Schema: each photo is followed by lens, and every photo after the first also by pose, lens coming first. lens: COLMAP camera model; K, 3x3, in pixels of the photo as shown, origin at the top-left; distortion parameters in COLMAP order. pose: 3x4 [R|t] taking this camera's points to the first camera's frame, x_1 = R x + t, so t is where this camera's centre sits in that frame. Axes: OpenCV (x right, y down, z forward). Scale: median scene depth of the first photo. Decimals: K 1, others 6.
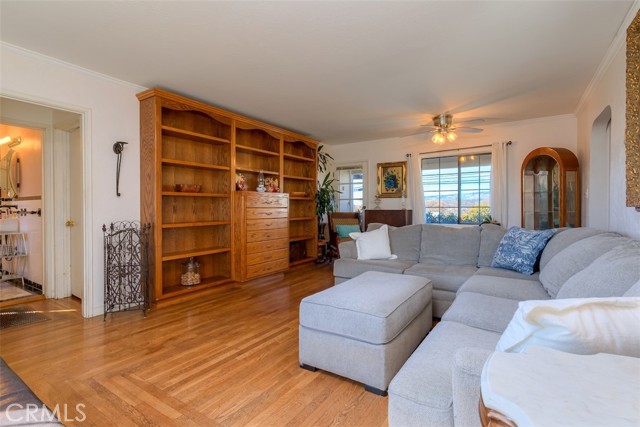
lens RADIAL K [[309.0, 0, 319.5], [0, 309.0, 206.9], [0, 0, 1]] dist [0.001635, 0.000029]
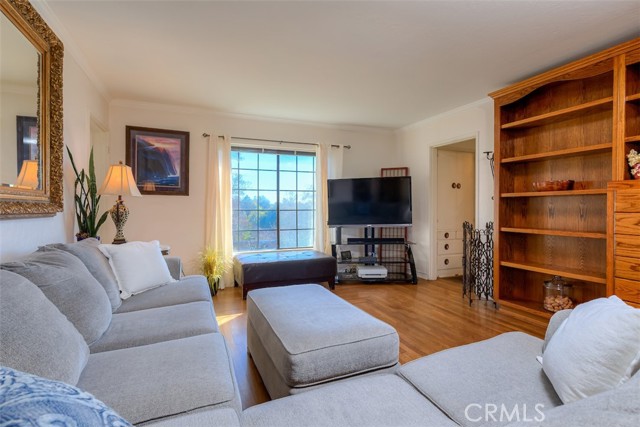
lens RADIAL K [[300.2, 0, 320.0], [0, 300.2, 213.5], [0, 0, 1]] dist [0.000415, 0.000004]
pose [[-0.547737, 0.013237, -0.836546, 0.757574], [-0.002012, 0.999851, 0.017138, -0.003972], [0.836648, 0.011070, -0.547629, 1.330651]]
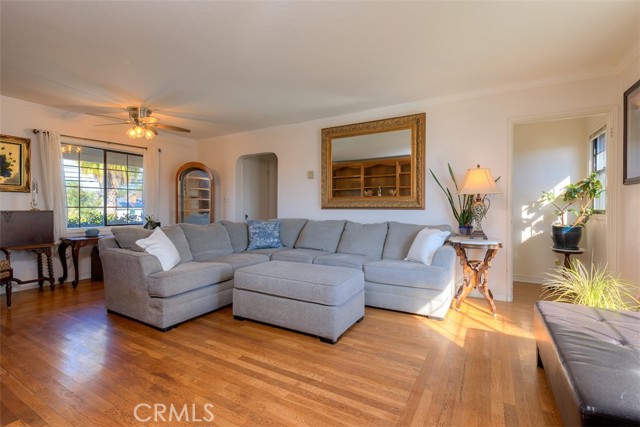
lens RADIAL K [[294.6, 0, 320.0], [0, 294.6, 213.5], [0, 0, 1]] dist [-0.001690, -0.000198]
pose [[-0.061432, -0.015118, 0.997997, -0.914985], [0.000267, 0.999885, 0.015163, 0.012718], [-0.998111, 0.001198, -0.061421, 0.894586]]
